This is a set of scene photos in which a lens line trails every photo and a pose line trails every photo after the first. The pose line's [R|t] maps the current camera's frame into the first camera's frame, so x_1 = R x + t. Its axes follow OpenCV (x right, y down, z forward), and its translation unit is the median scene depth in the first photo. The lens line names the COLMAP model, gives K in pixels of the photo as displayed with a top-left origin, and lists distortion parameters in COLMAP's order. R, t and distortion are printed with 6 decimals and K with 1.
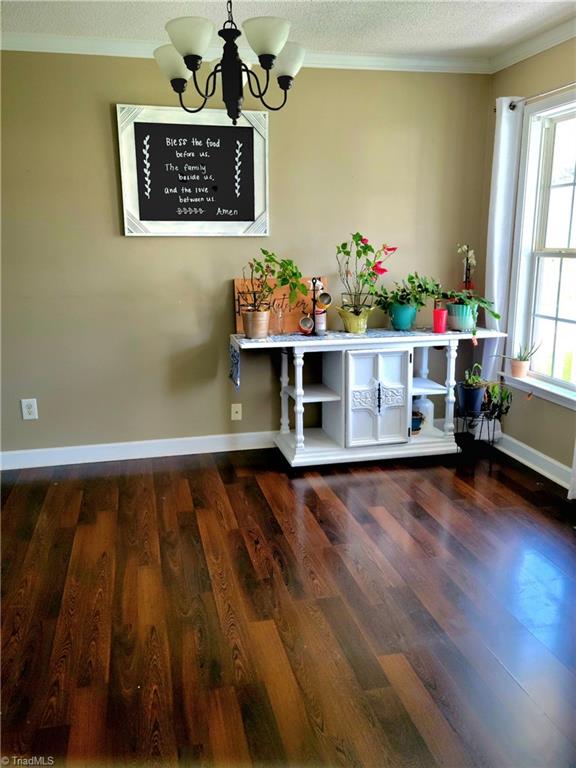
lens RADIAL K [[636.2, 0, 287.5], [0, 636.2, 378.1], [0, 0, 1]] dist [0.049594, -0.001486]
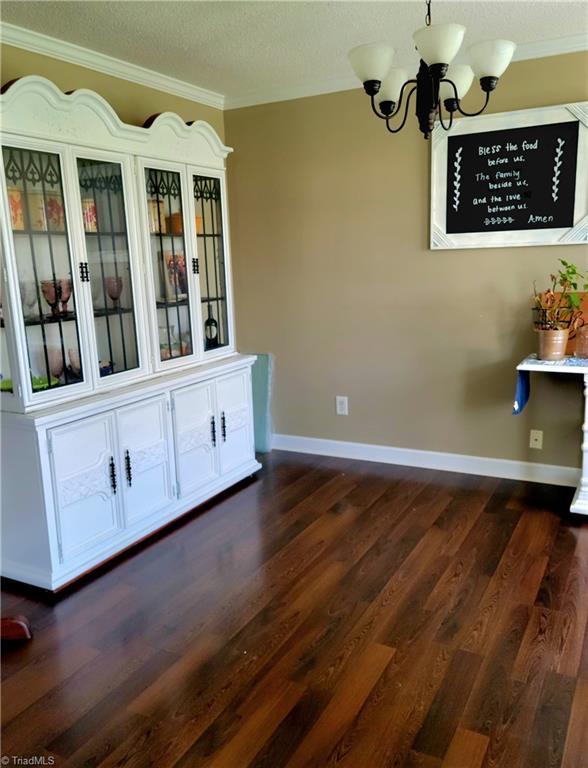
lens RADIAL K [[641.8, 0, 295.1], [0, 641.8, 389.8], [0, 0, 1]] dist [0.027478, 0.007101]
pose [[0.750907, 0.114914, -0.650333, 0.276443], [-0.108164, 0.992847, 0.050545, -0.028491], [0.651490, 0.032388, 0.757966, 0.087509]]
